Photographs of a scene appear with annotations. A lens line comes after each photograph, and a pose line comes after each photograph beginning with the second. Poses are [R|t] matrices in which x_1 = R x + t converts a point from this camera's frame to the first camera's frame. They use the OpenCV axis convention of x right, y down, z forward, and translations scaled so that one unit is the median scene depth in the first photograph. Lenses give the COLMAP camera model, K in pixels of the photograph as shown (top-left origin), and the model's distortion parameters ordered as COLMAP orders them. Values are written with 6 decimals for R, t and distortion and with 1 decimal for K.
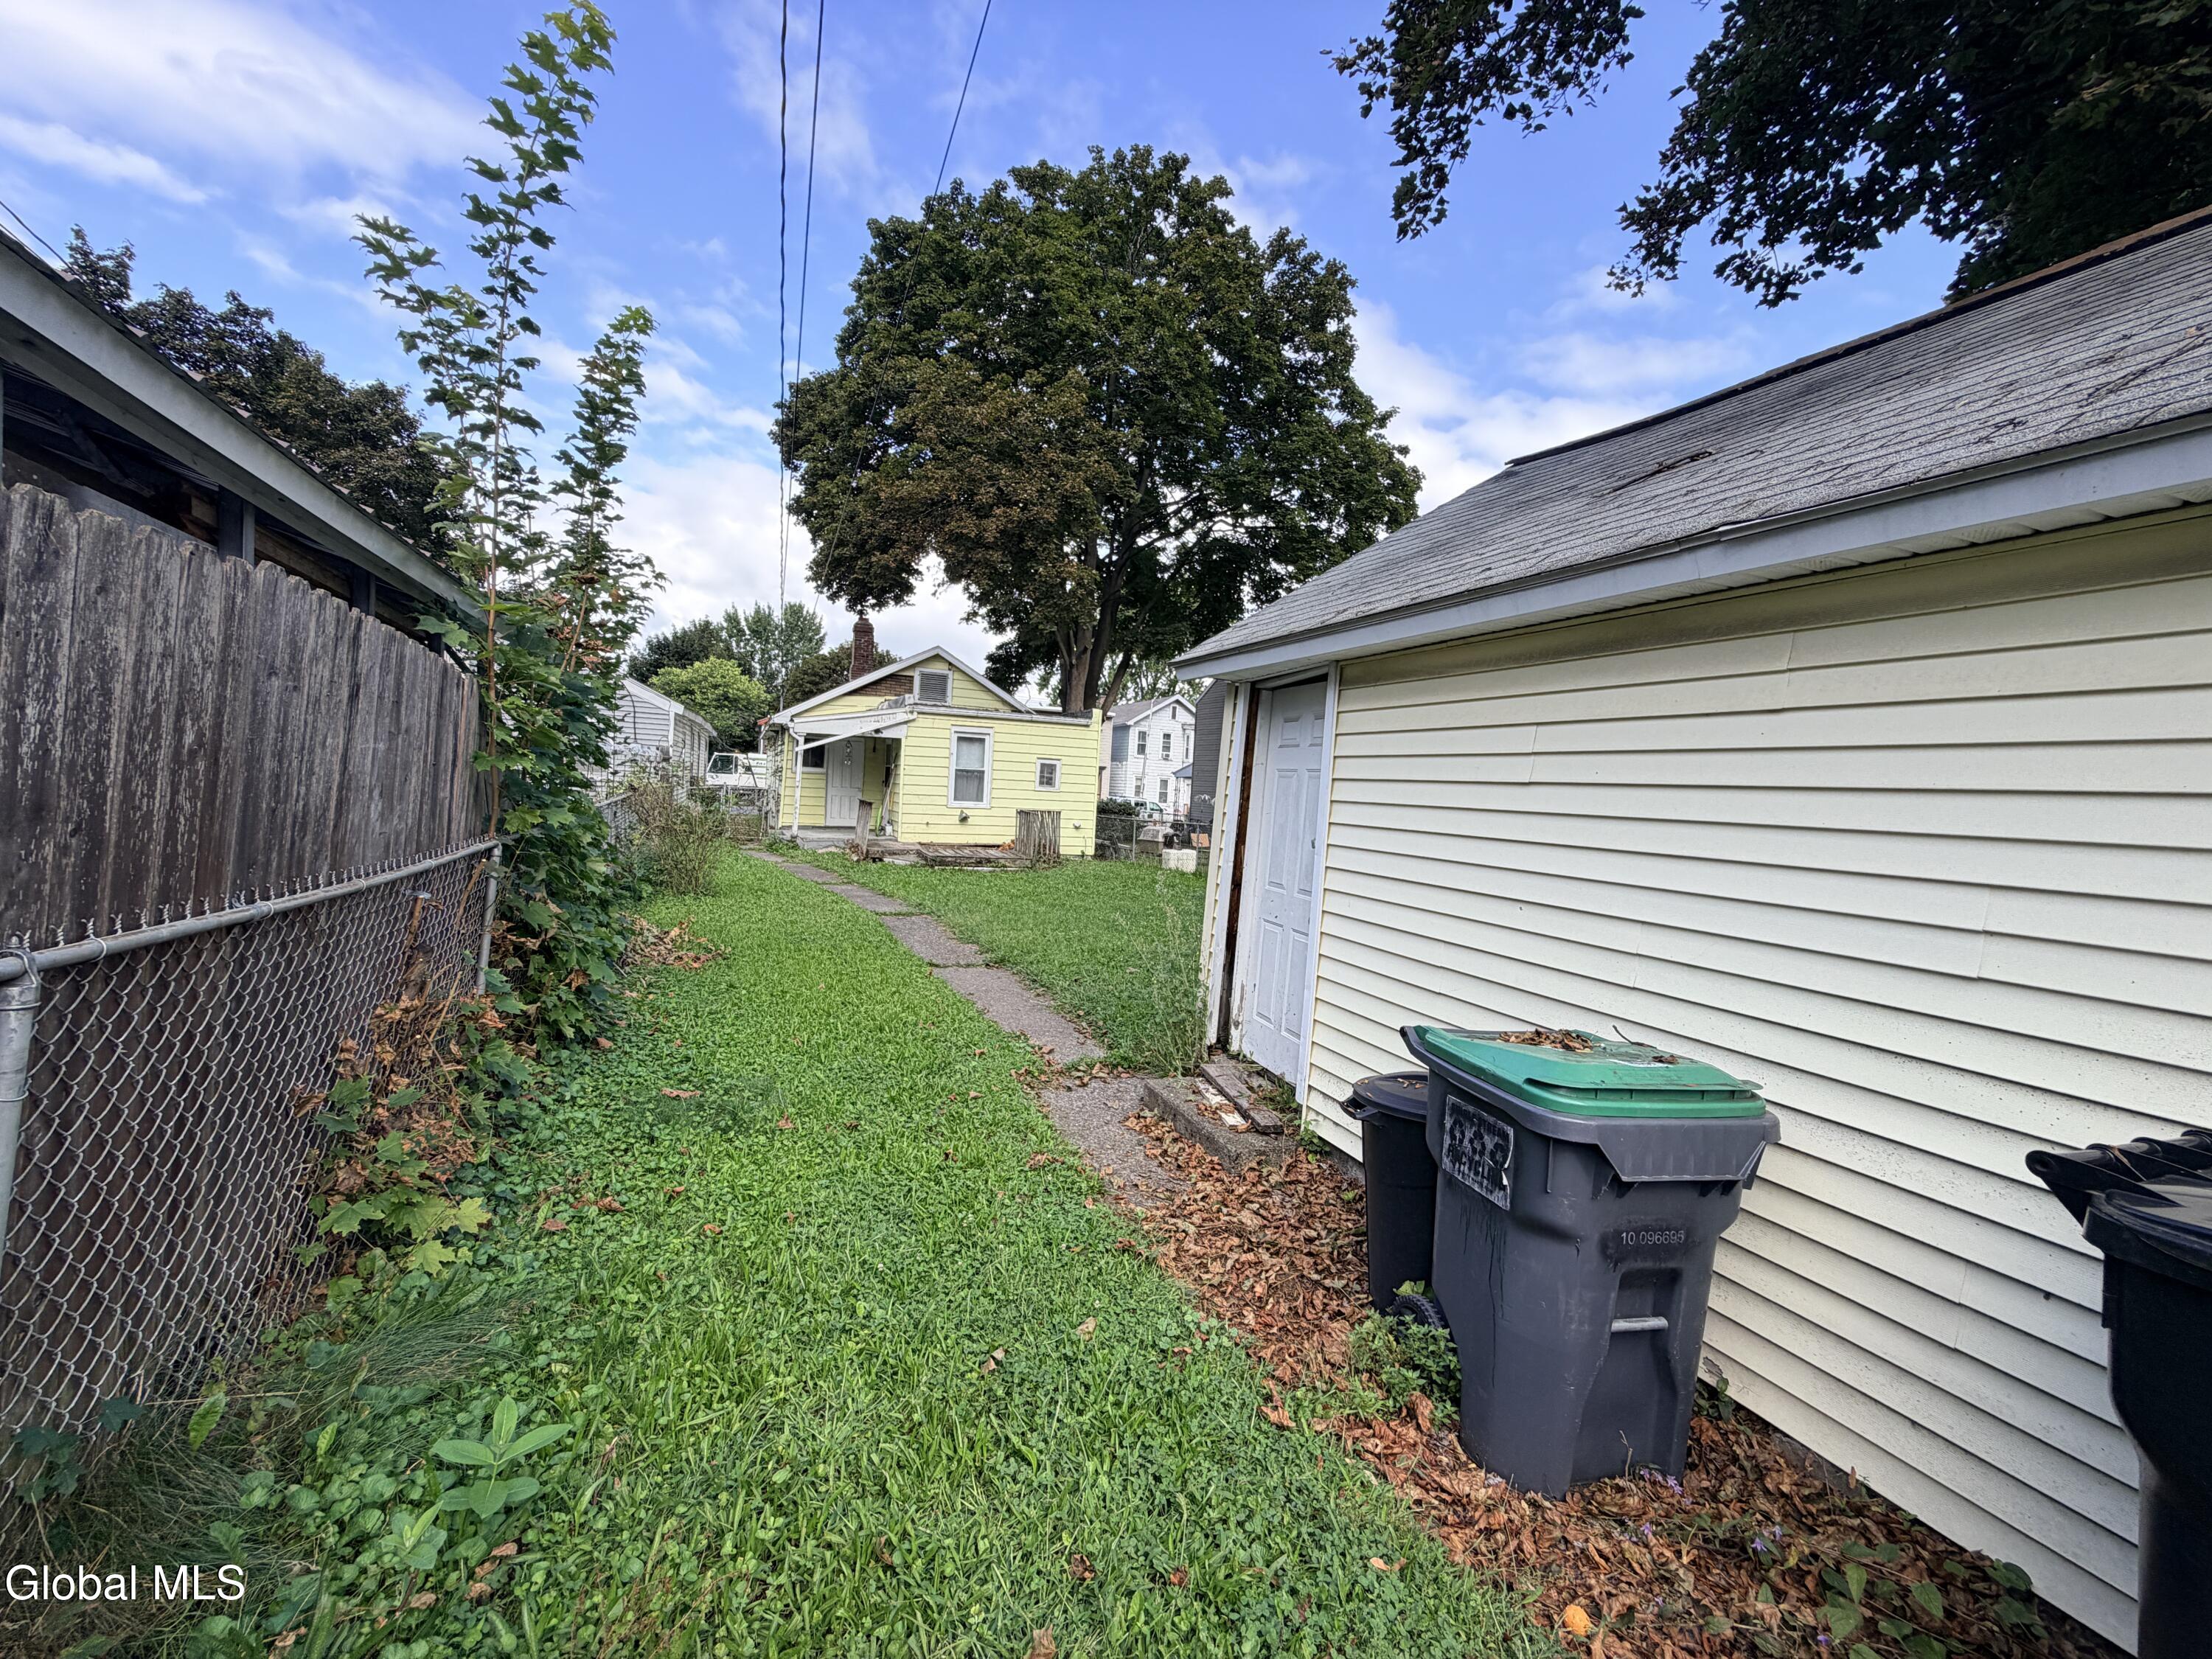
lens RADIAL K [[881.9, 0, 1104.5], [0, 881.9, 829.7], [0, 0, 1]] dist [-0.001164, 0.000081]
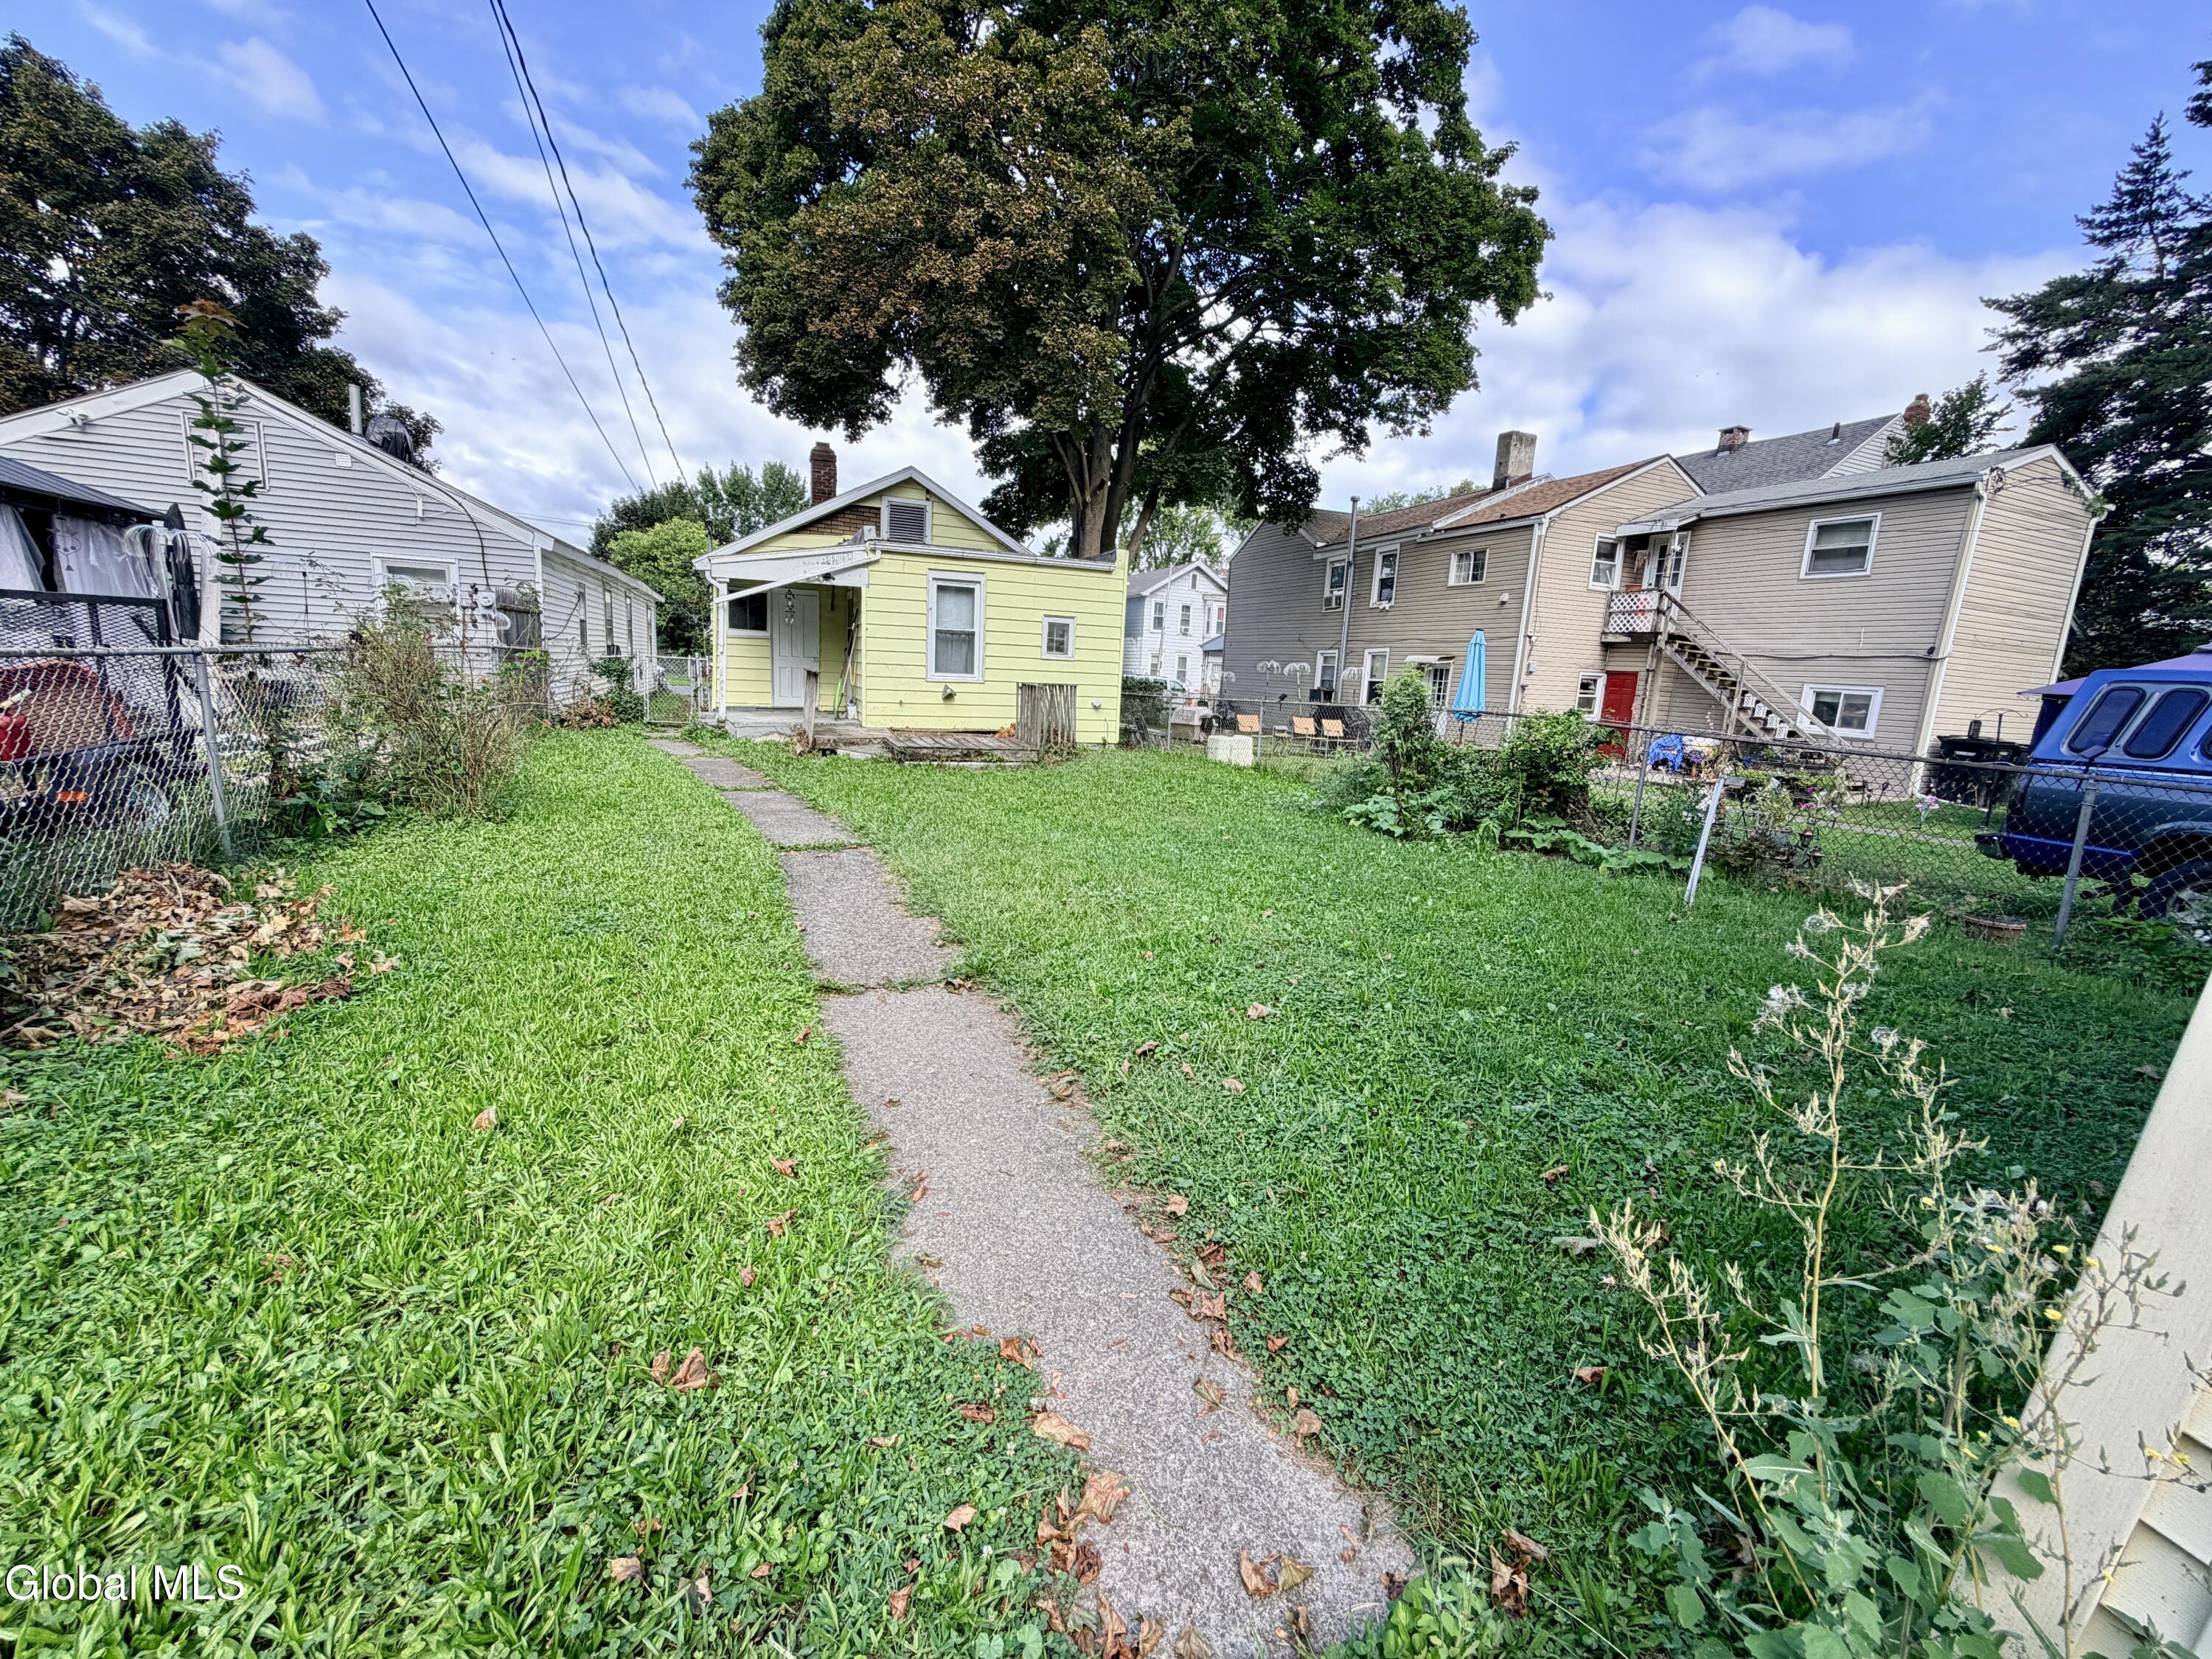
lens RADIAL K [[881.9, 0, 1106.9], [0, 881.9, 832.3], [0, 0, 1]] dist [-0.001164, 0.000081]
pose [[0.999968, -0.003906, -0.006914, -0.016209], [0.004796, 0.991003, 0.133753, 0.002411], [0.006329, -0.133782, 0.990991, 0.204390]]
